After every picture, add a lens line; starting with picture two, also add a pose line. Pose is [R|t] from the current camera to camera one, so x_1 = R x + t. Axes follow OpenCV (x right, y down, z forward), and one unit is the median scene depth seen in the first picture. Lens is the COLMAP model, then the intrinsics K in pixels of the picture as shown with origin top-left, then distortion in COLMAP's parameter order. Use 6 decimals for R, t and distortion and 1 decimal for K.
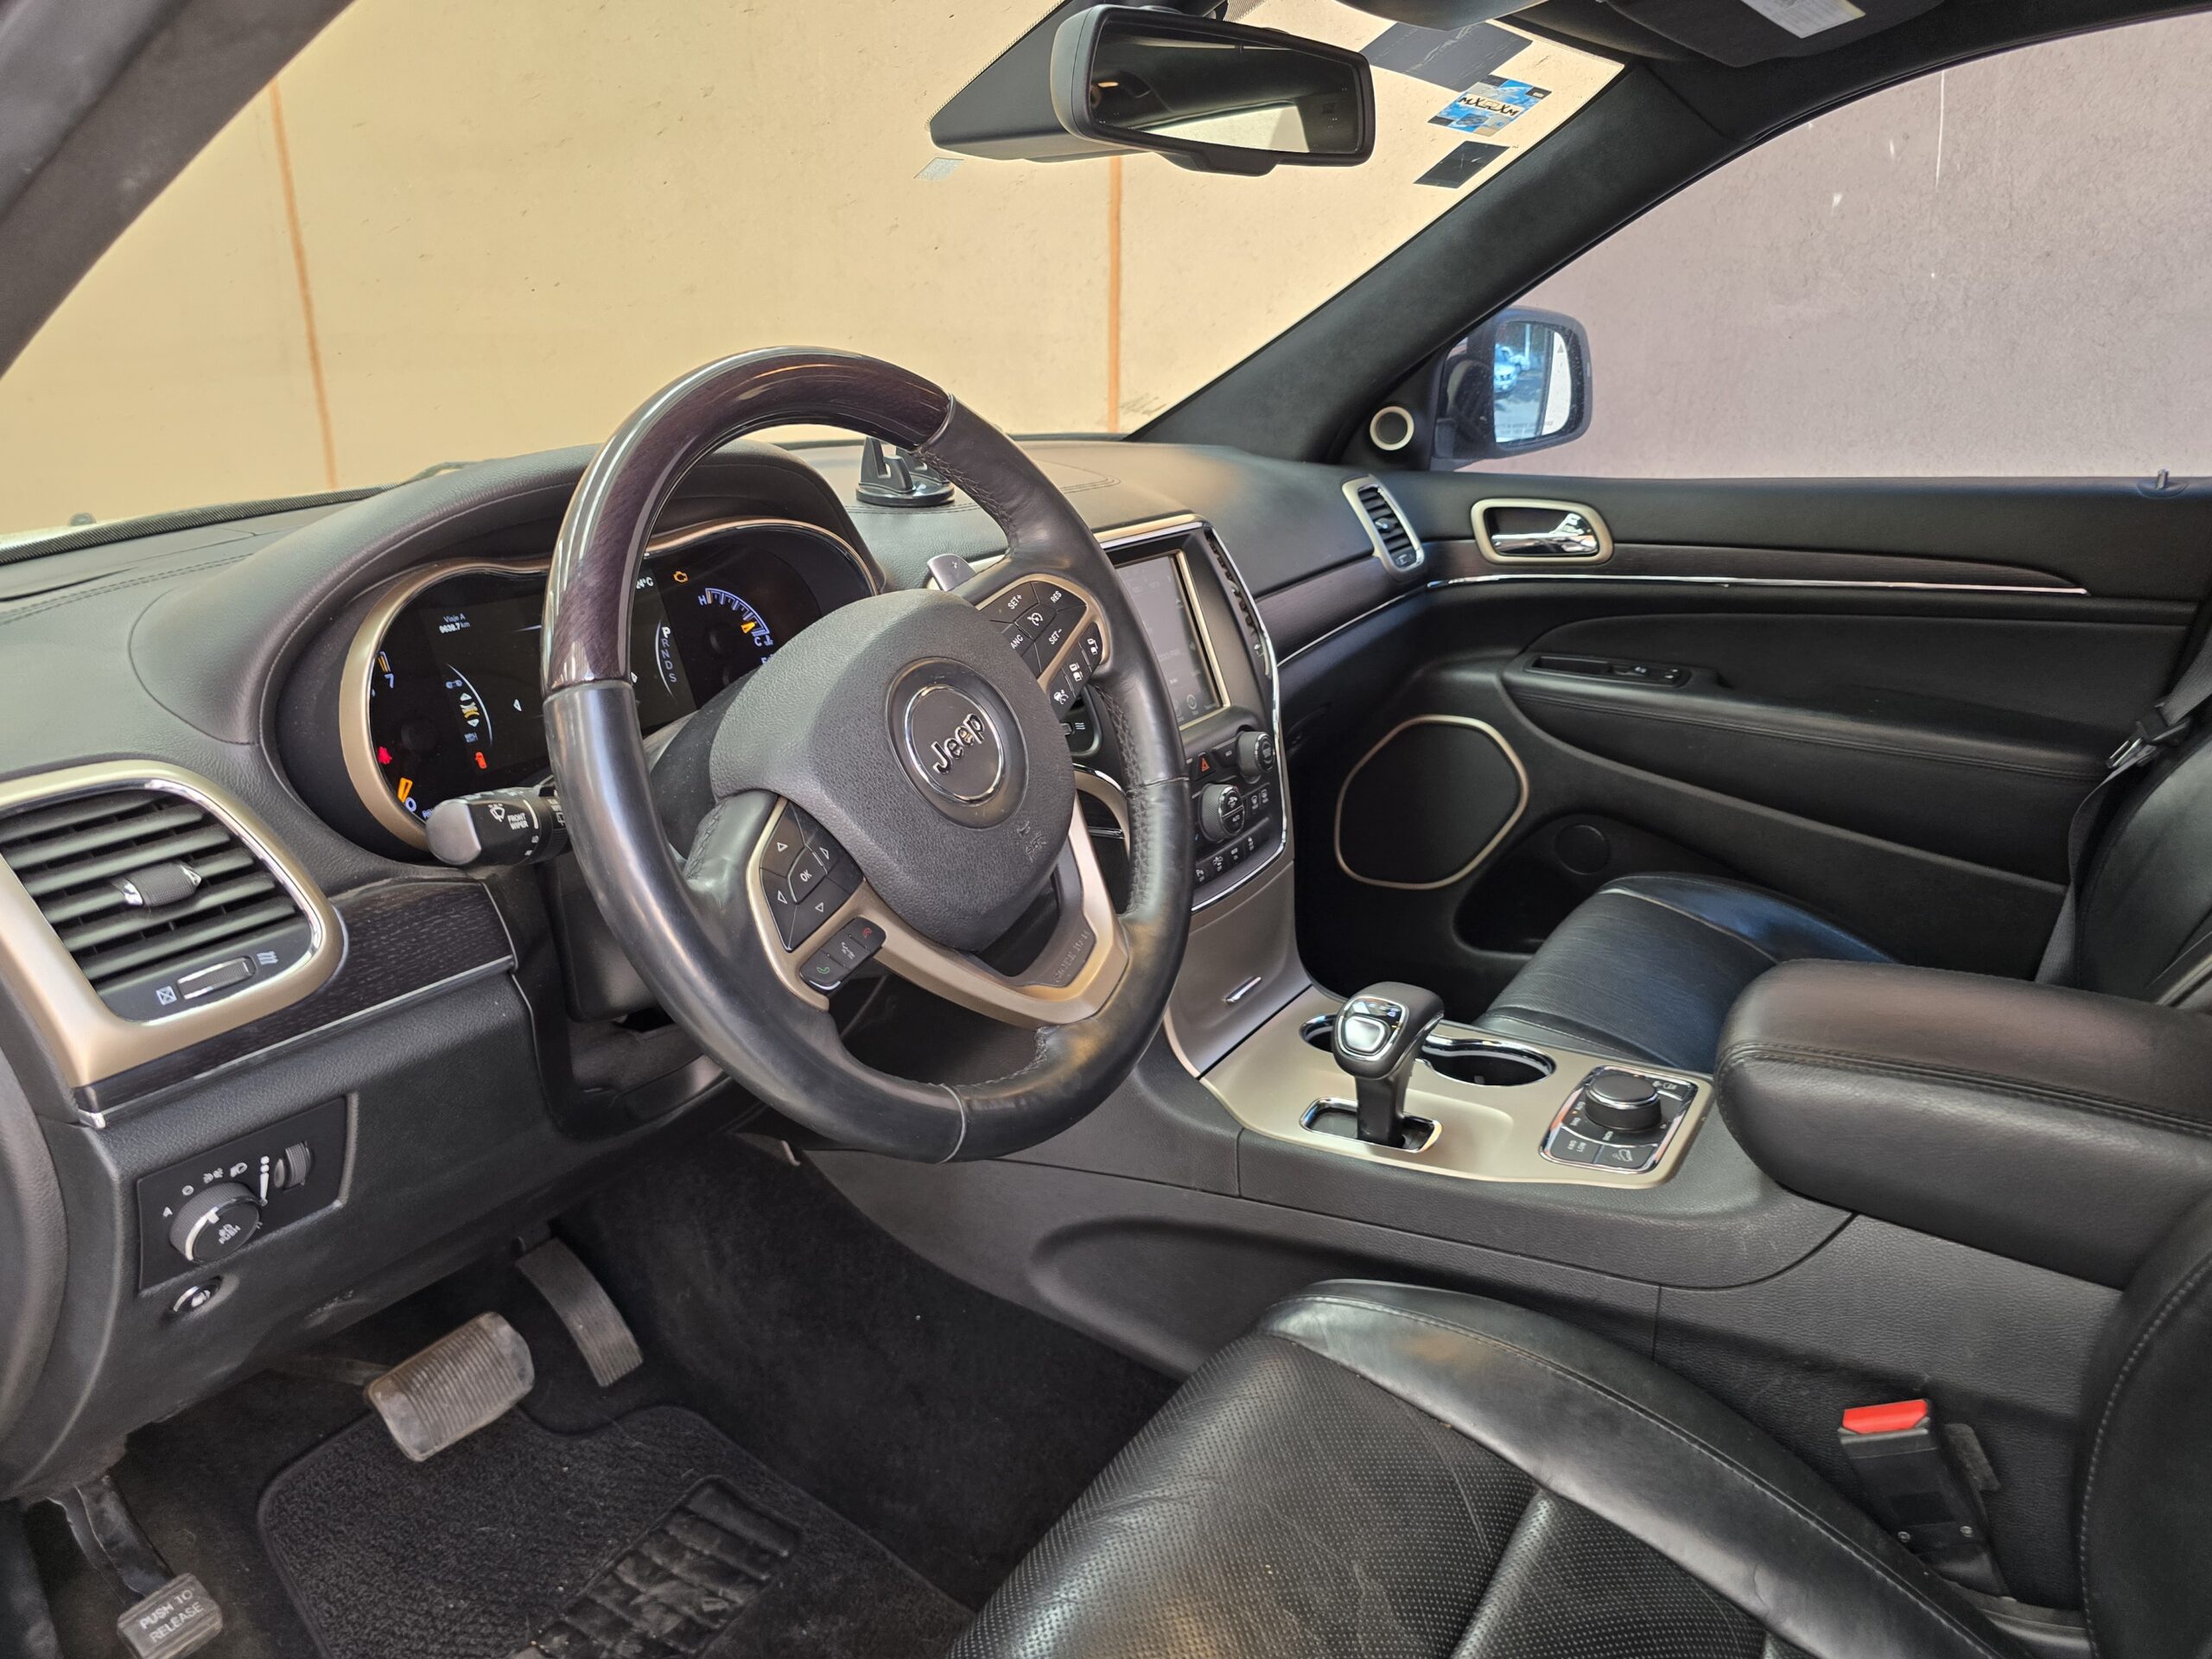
lens RADIAL K [[1511.7, 0, 1097.8], [0, 1511.7, 813.7], [0, 0, 1]] dist [0.039563, -0.037412]
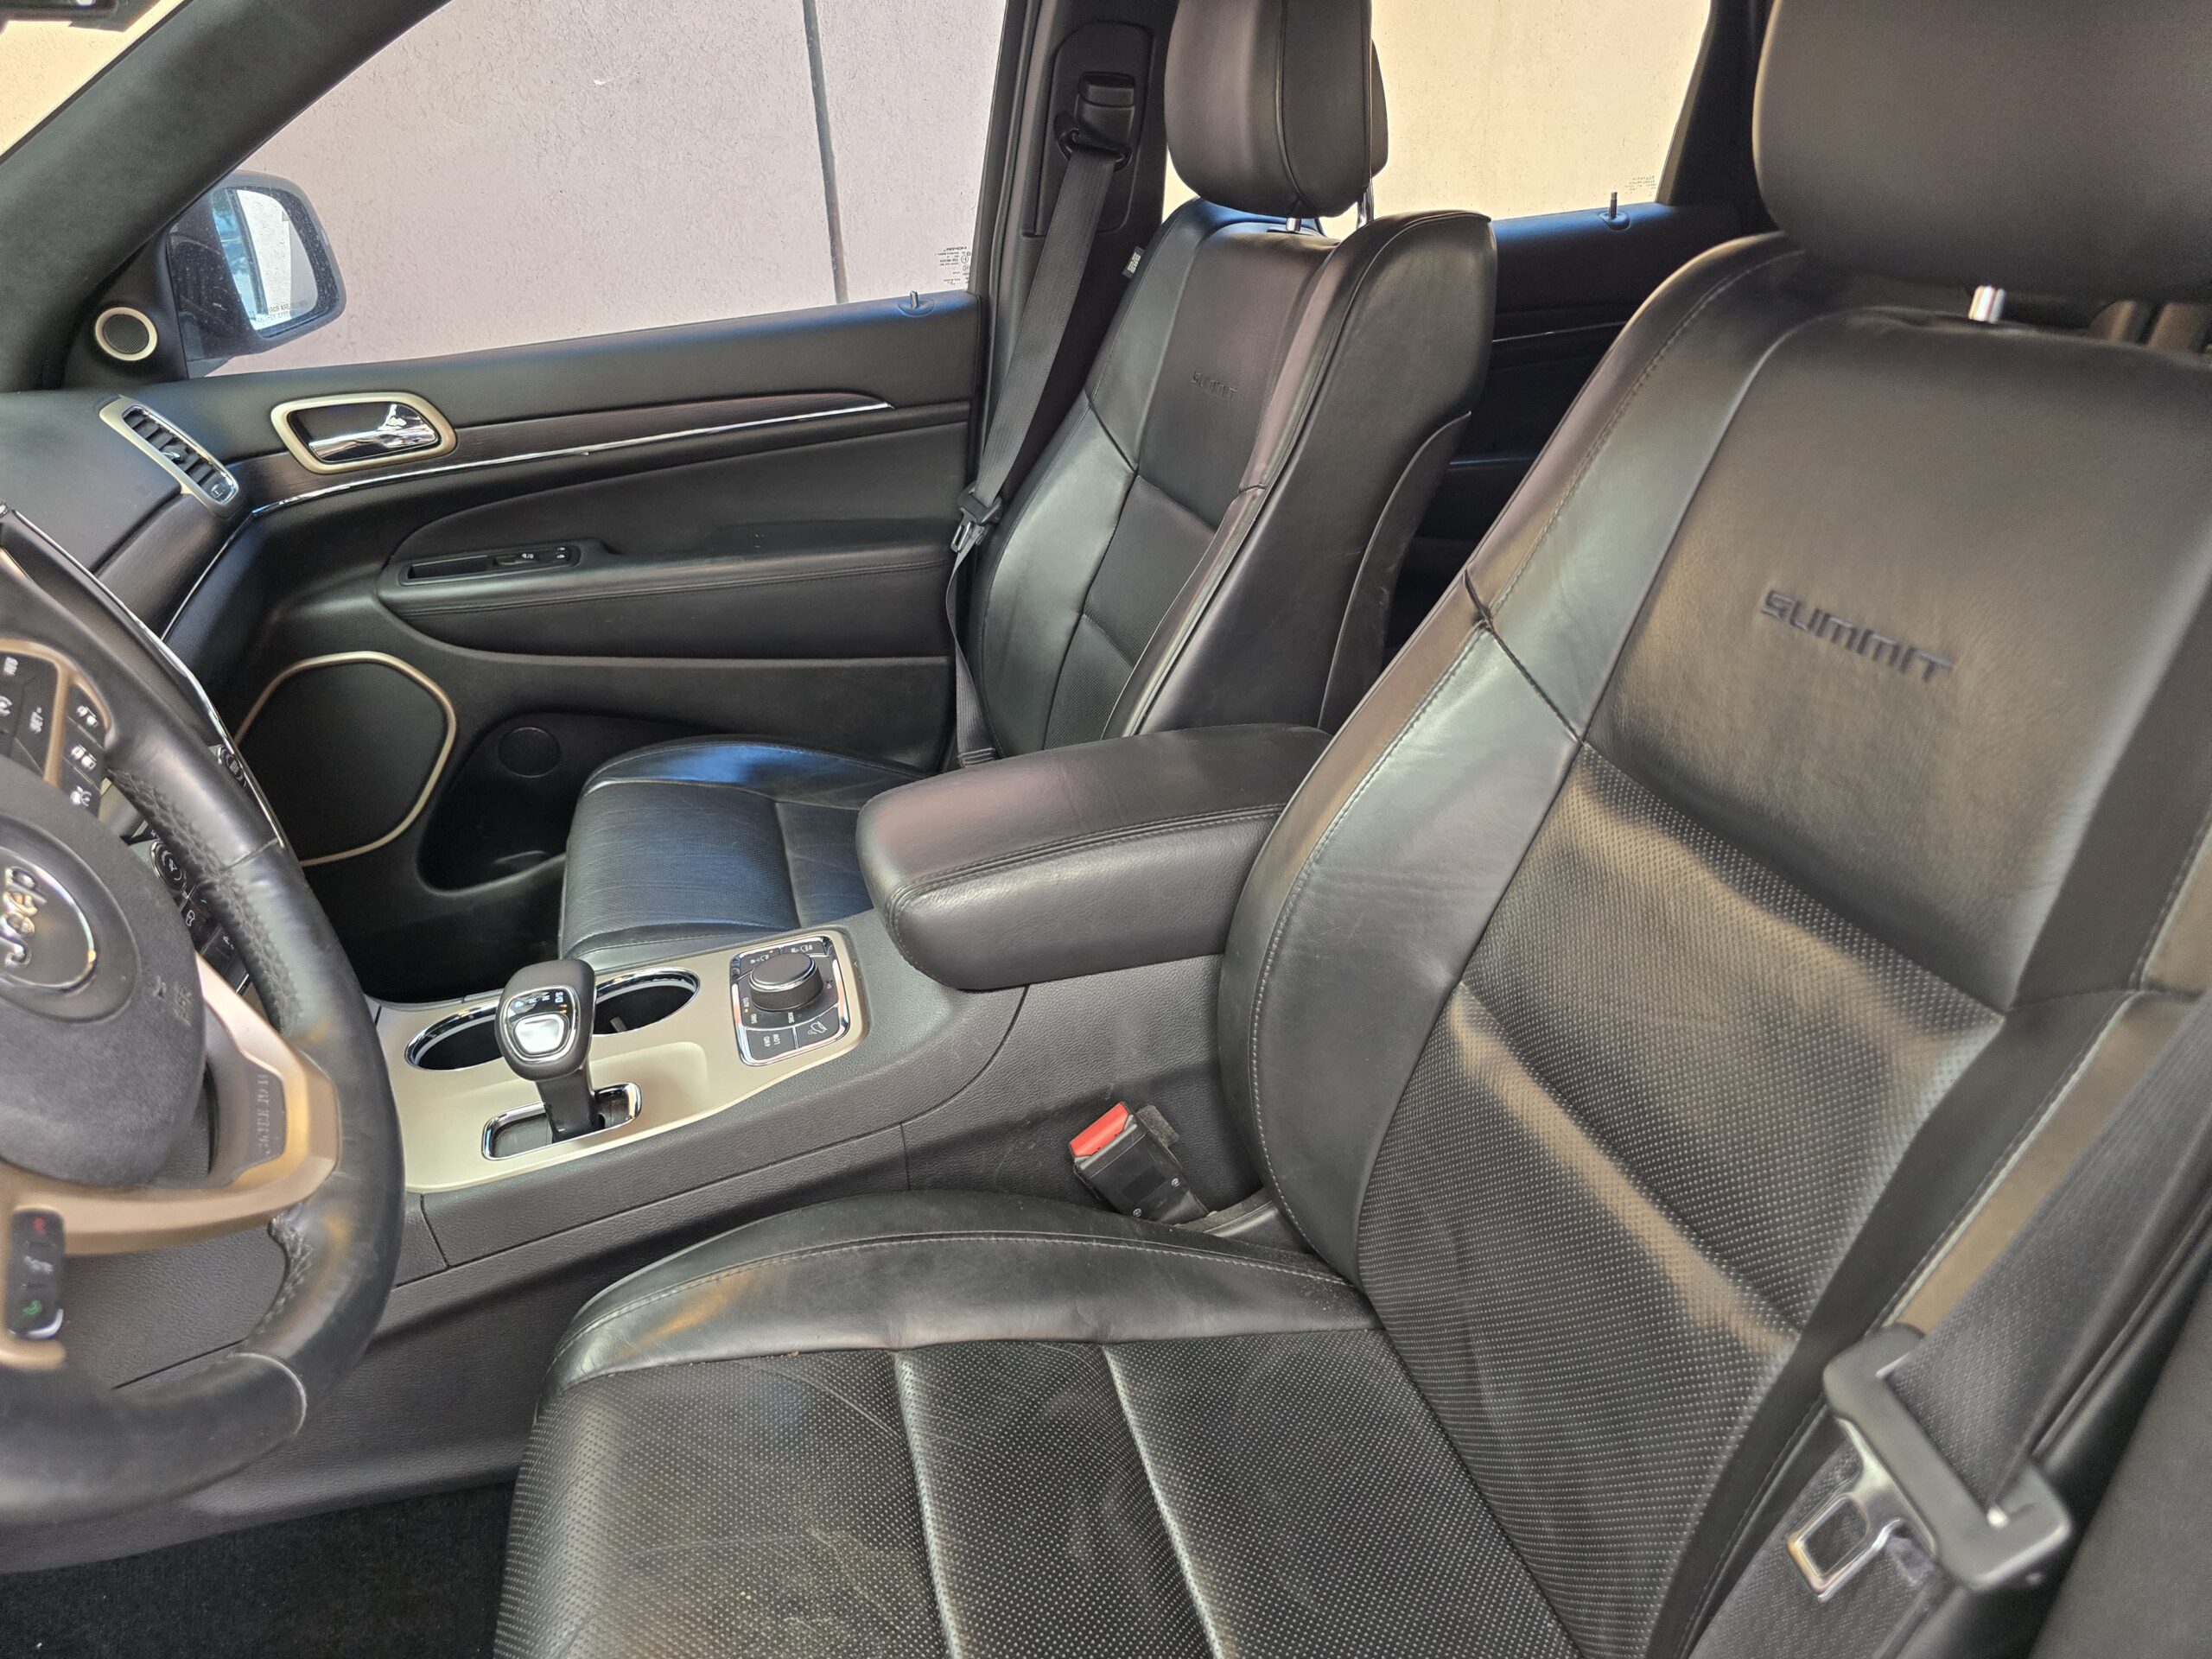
lens RADIAL K [[1511.7, 0, 1097.8], [0, 1511.7, 813.7], [0, 0, 1]] dist [0.039563, -0.037412]
pose [[0.661147, -0.344355, 0.666562, -0.156013], [0.274896, 0.937846, 0.211842, -0.074122], [-0.698081, 0.043176, 0.714715, 0.116789]]
